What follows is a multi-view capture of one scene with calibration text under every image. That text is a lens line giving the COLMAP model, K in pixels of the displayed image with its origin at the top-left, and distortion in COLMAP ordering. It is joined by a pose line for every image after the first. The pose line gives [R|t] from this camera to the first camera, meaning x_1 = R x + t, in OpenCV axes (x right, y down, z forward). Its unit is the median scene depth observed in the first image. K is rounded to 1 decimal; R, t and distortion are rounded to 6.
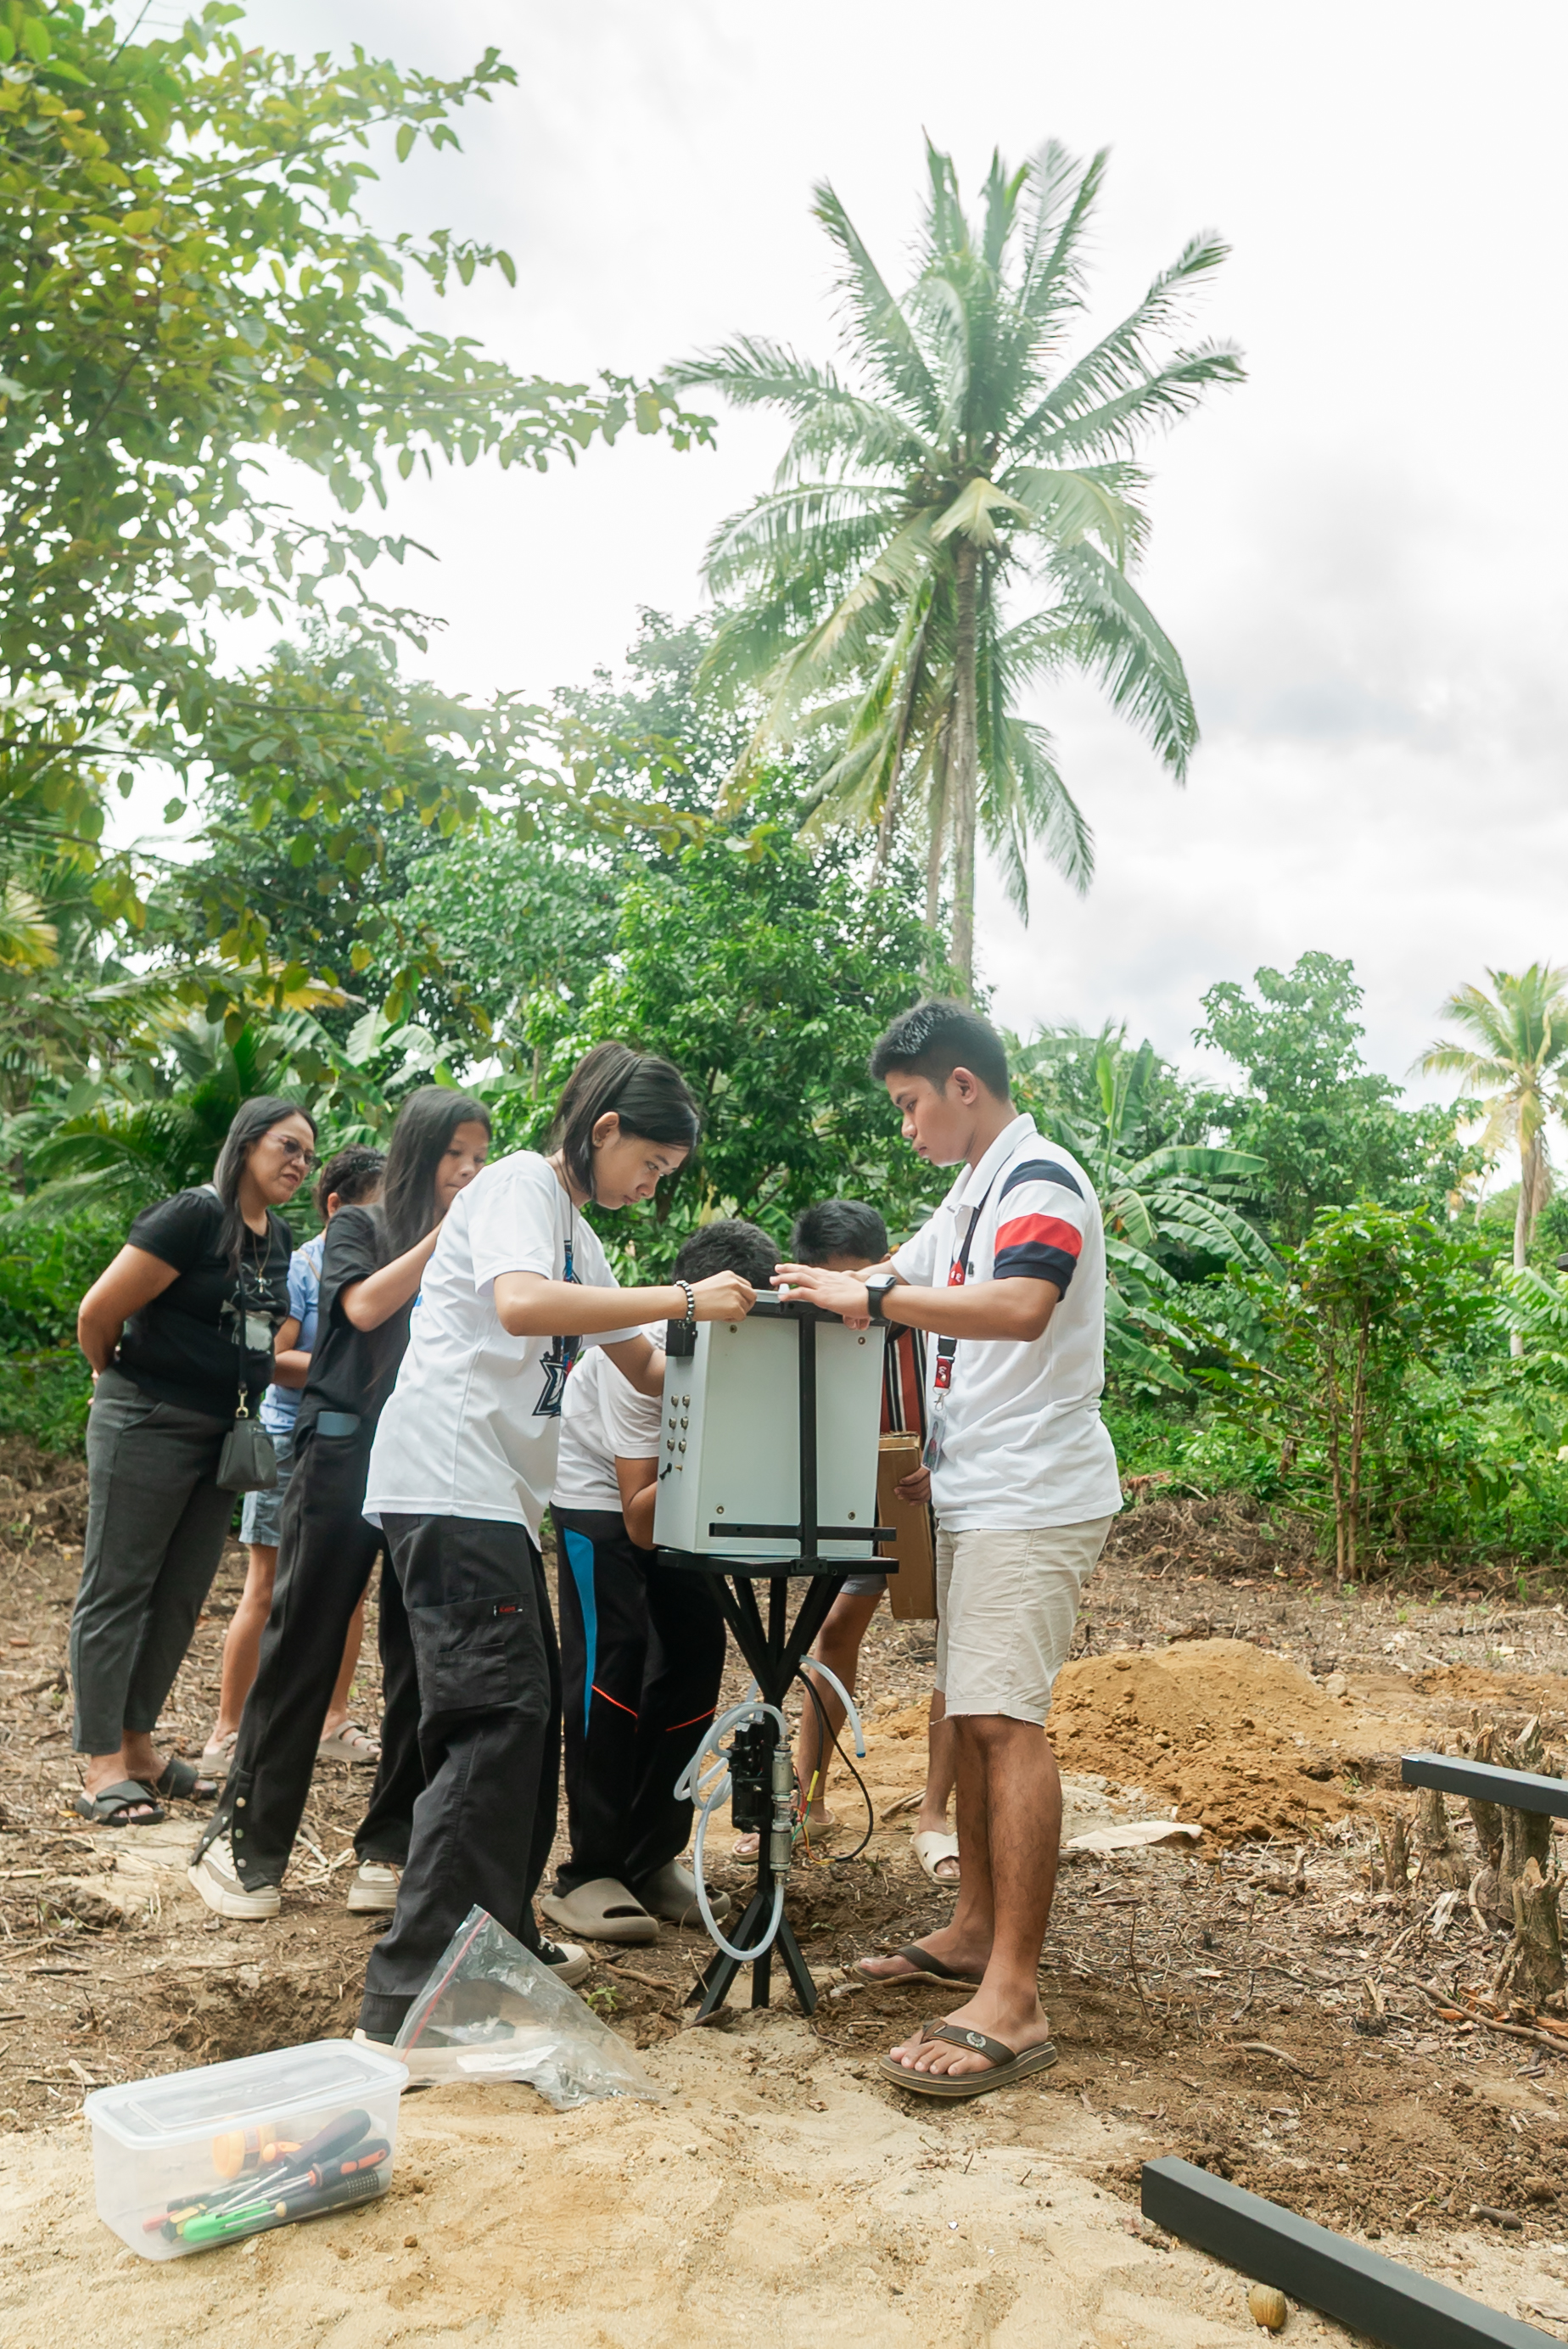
lens RADIAL K [[1709.5, 0, 780.7], [0, 1709.5, 1174.3], [0, 0, 1]] dist [-0.005474, 0.003505]
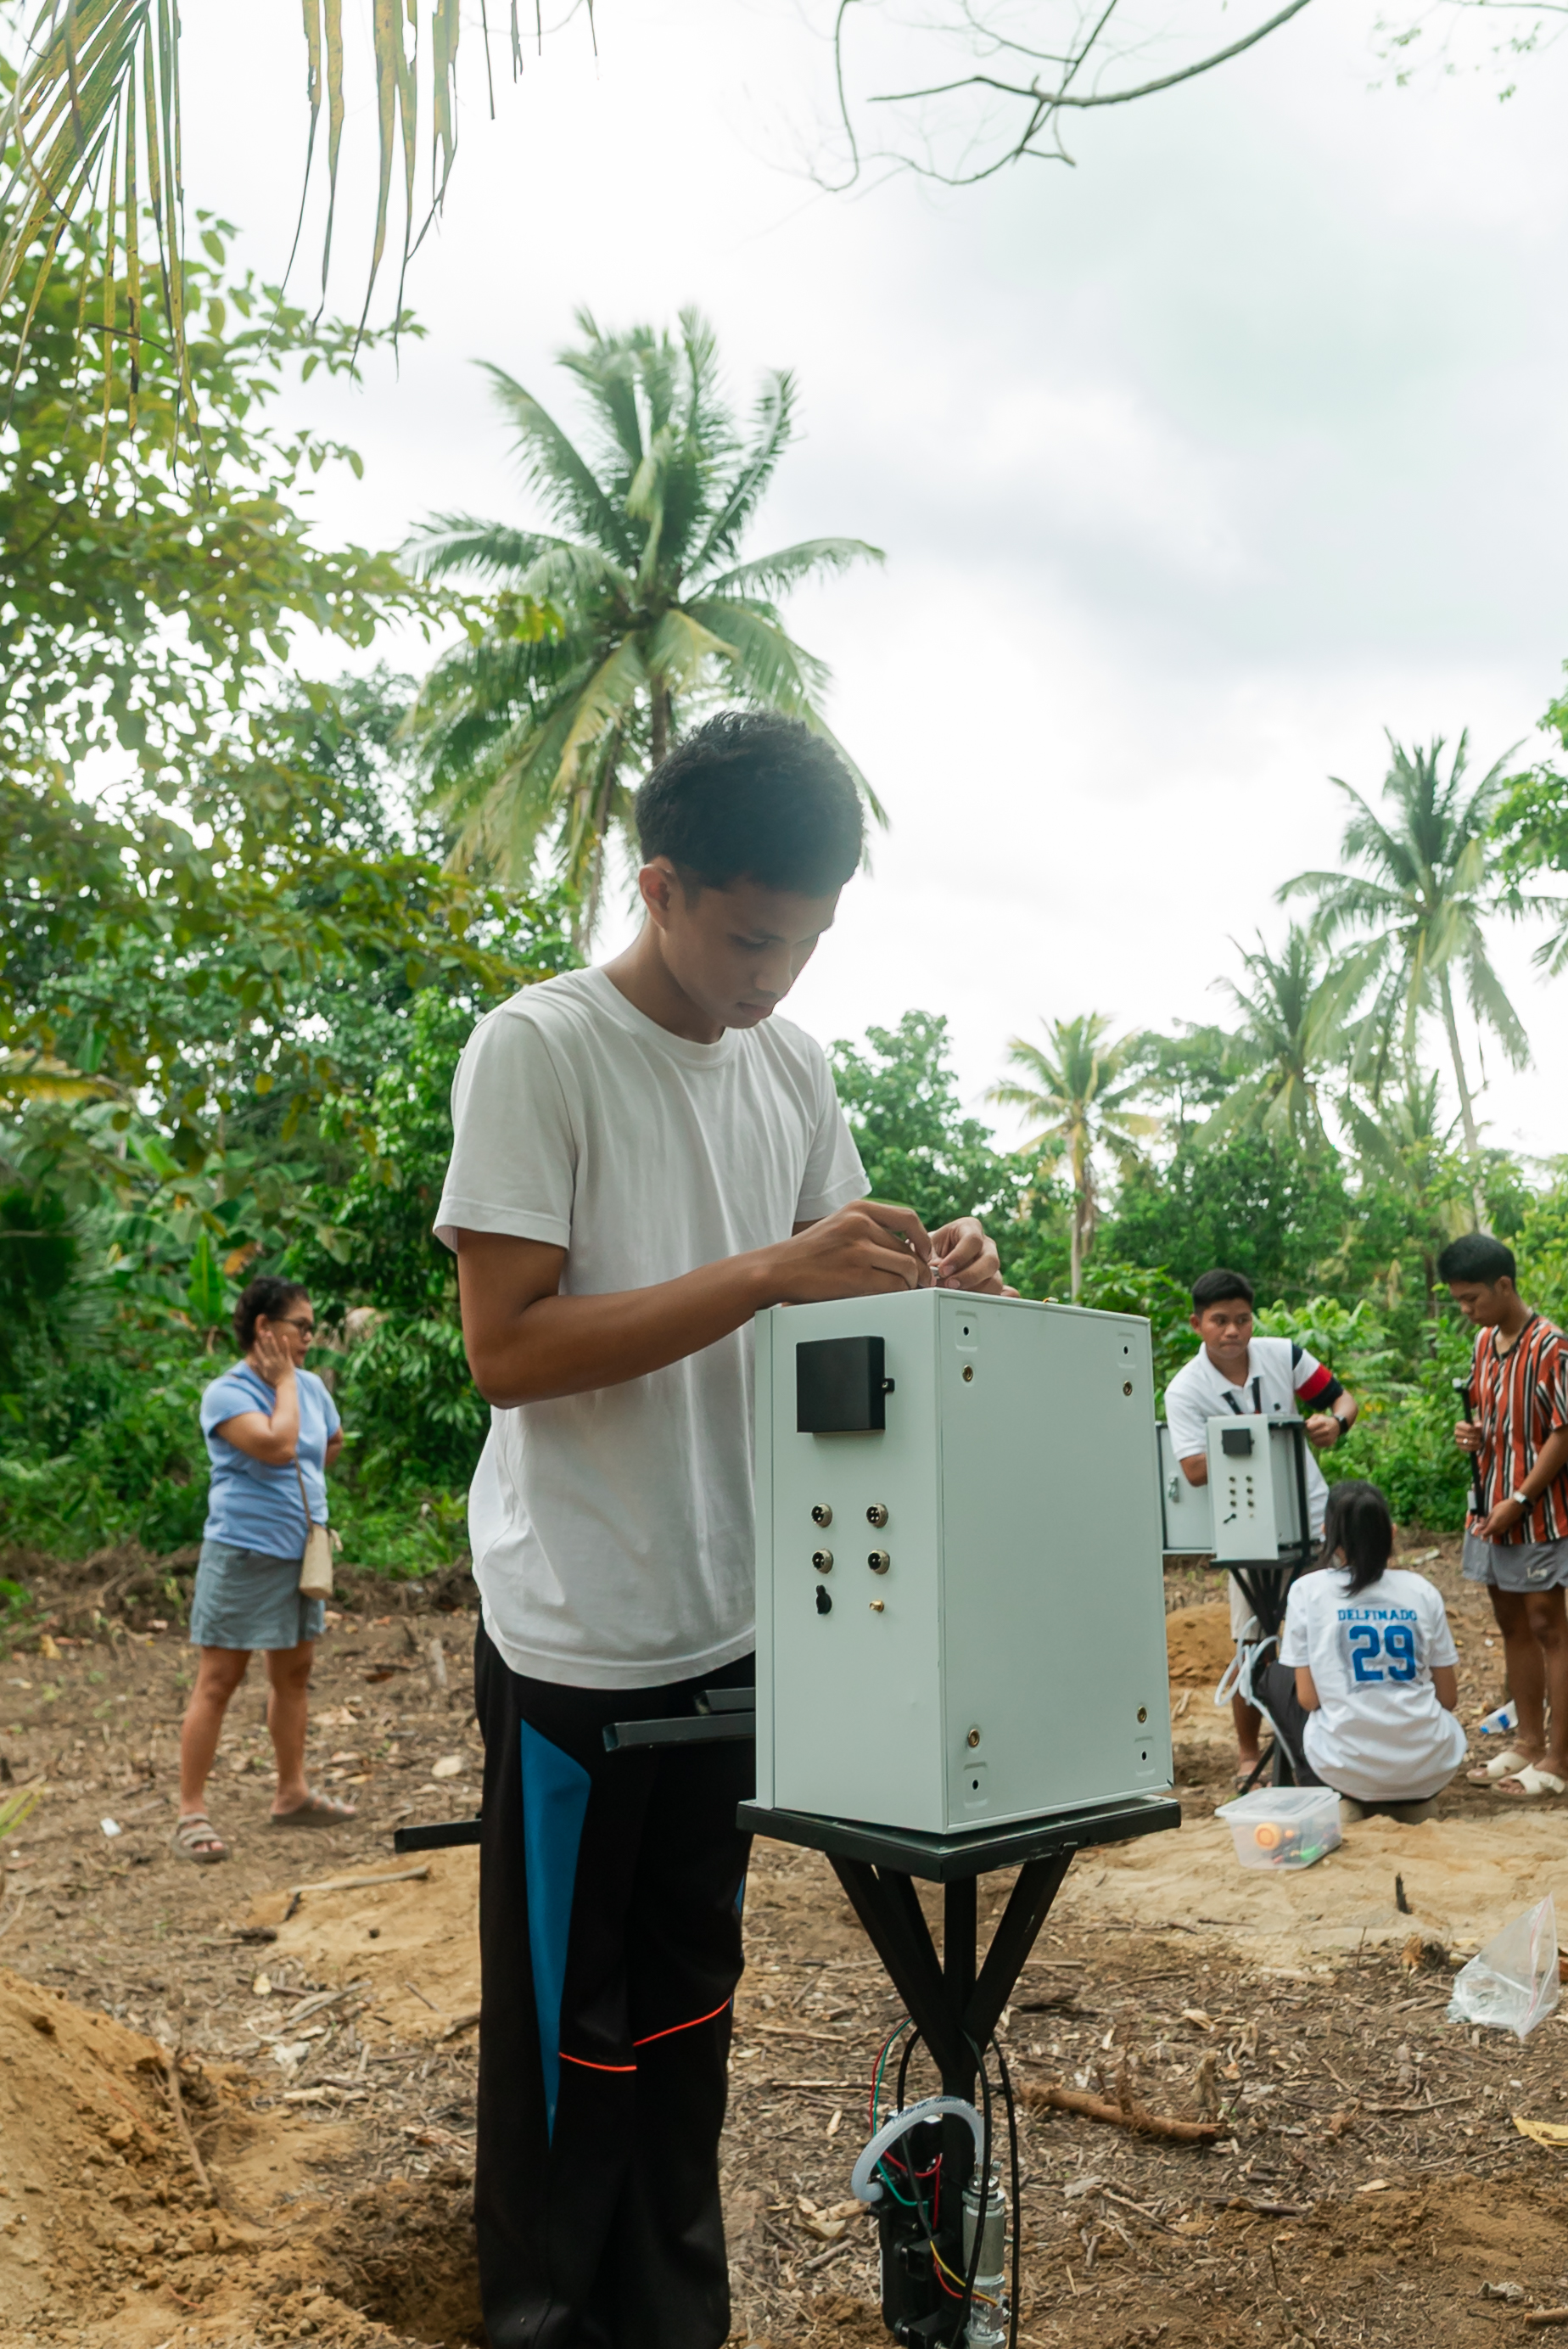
lens RADIAL K [[1709.5, 0, 785.7], [0, 1709.5, 1154.6], [0, 0, 1]] dist [-0.005474, 0.003505]
pose [[0.962824, -0.030879, 0.268359, -0.114152], [0.038437, 0.998997, -0.022954, -0.021530], [-0.267382, 0.032415, 0.963045, -0.077663]]
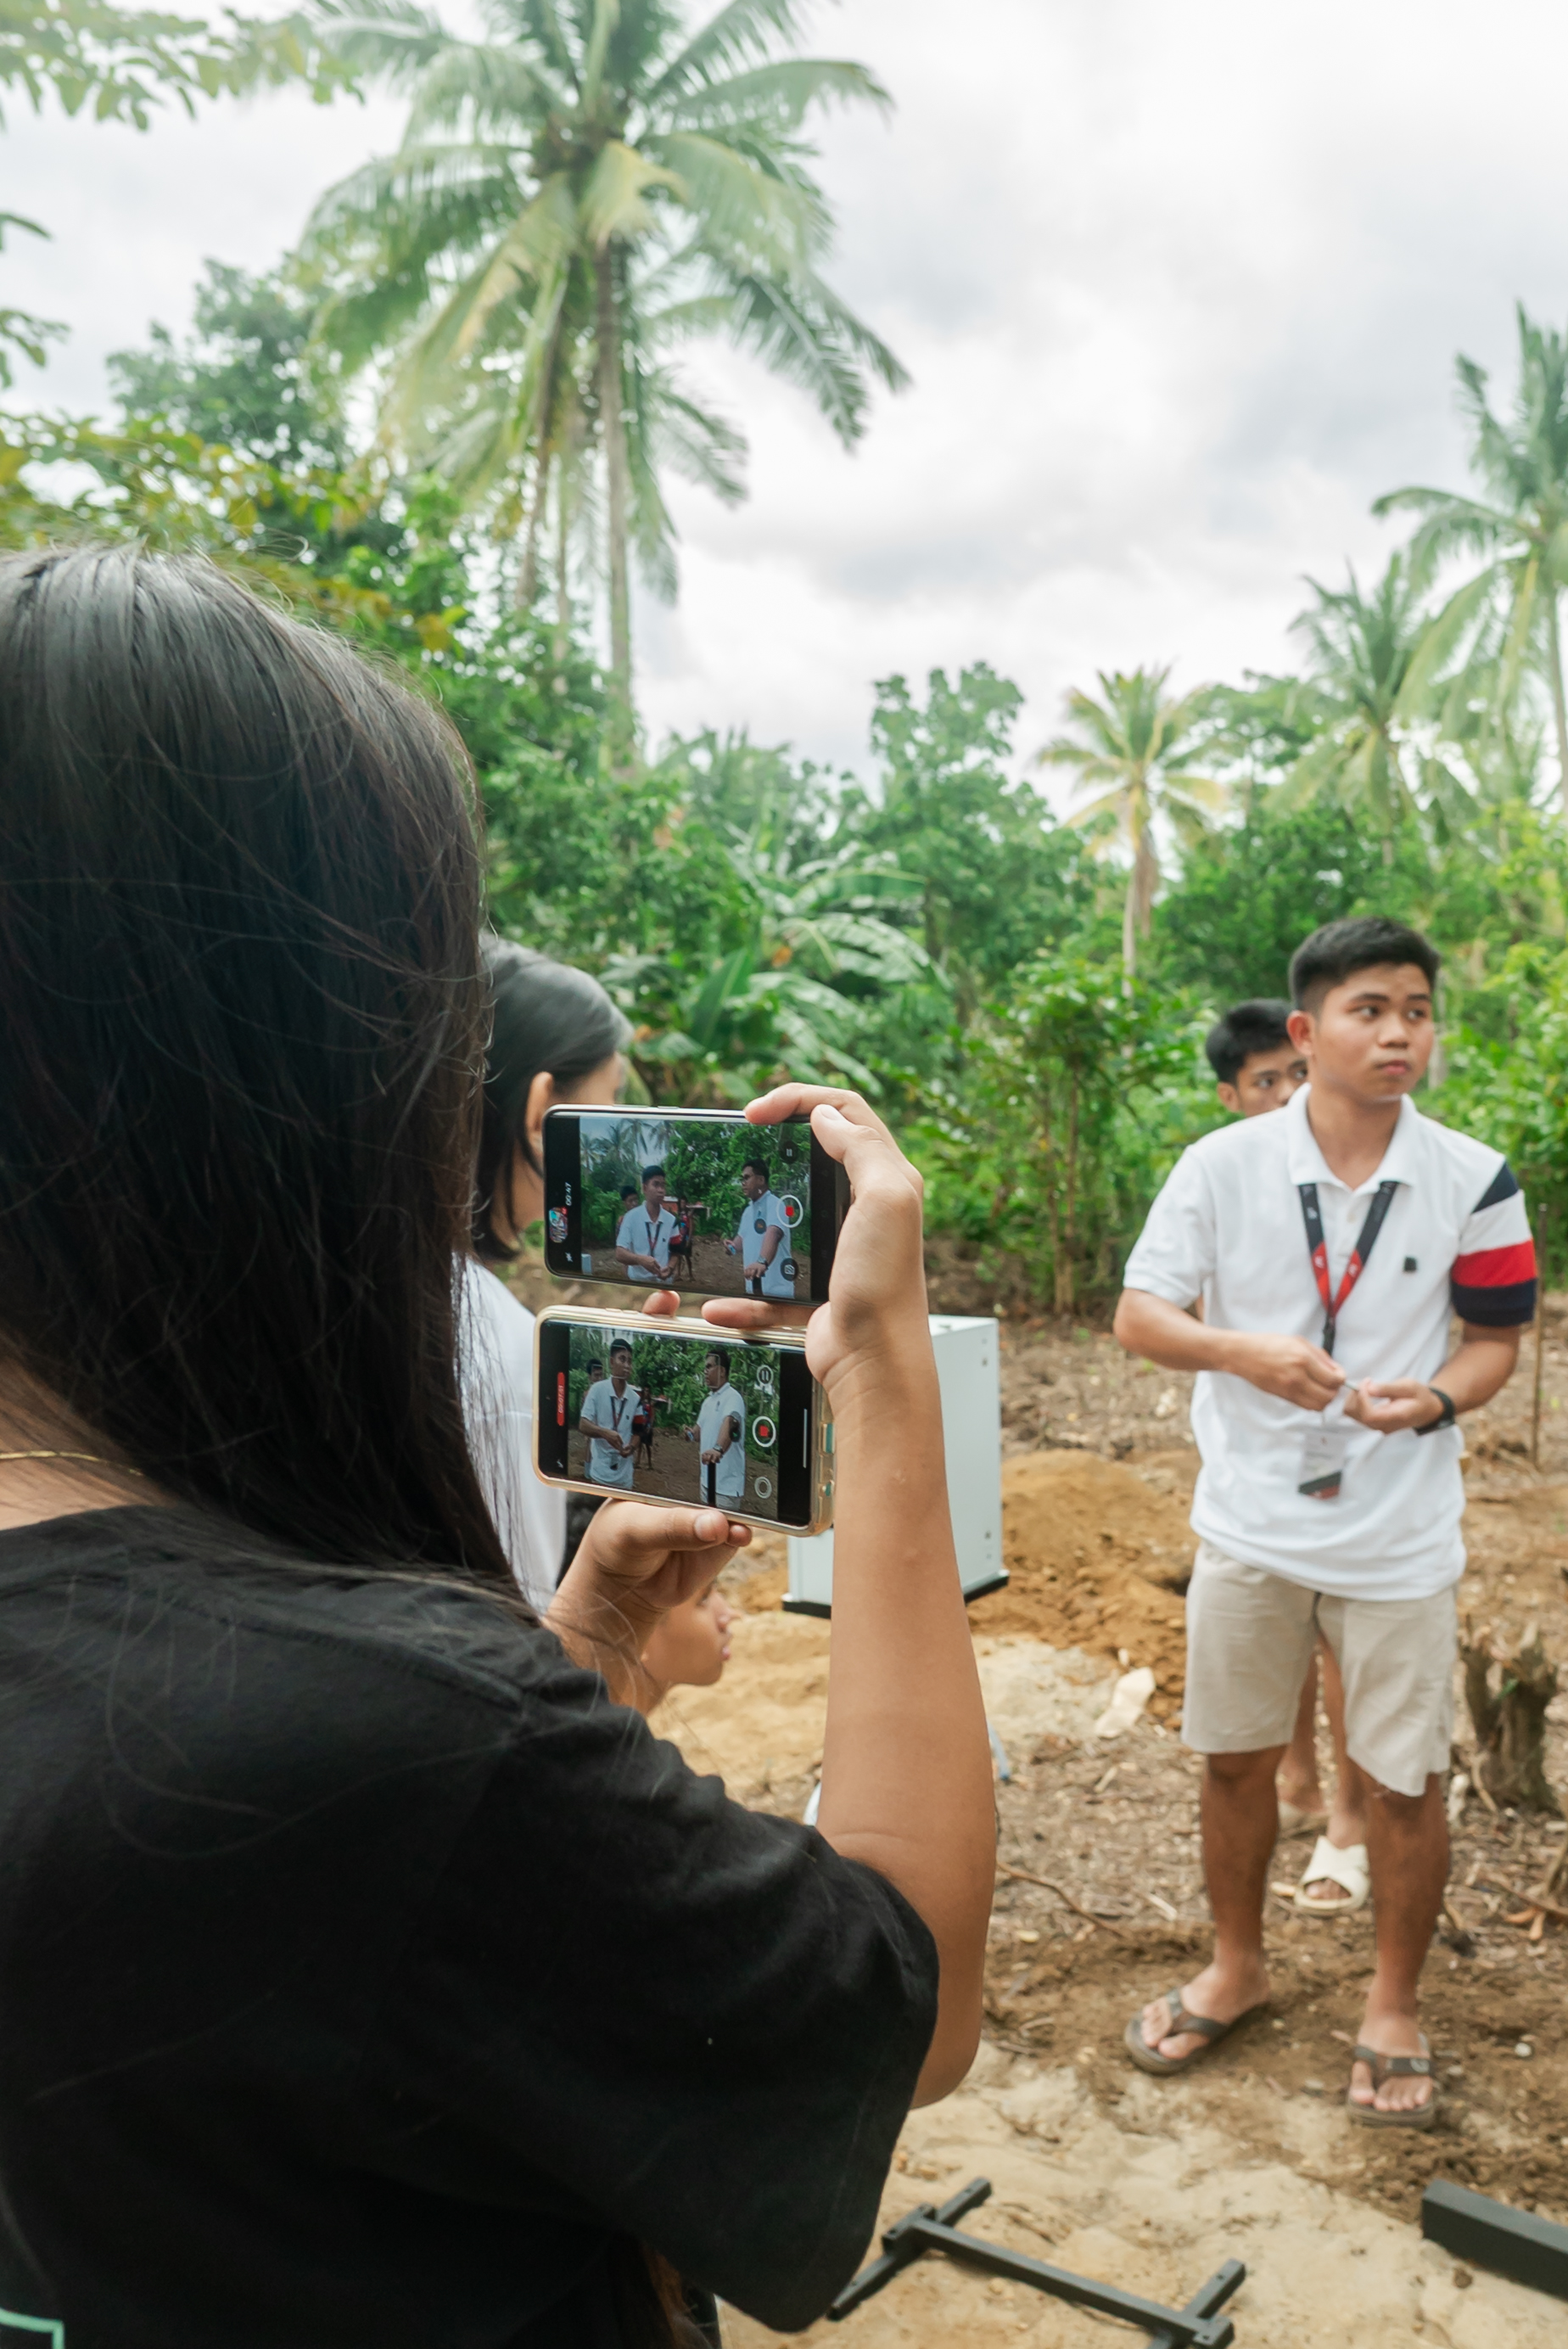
lens RADIAL K [[1709.5, 0, 774.3], [0, 1709.5, 1185.9], [0, 0, 1]] dist [-0.005474, 0.003505]
pose [[0.974973, -0.077784, 0.208273, -0.030327], [0.039228, 0.982289, 0.183220, -0.022106], [-0.218836, -0.170464, 0.960756, 0.012949]]
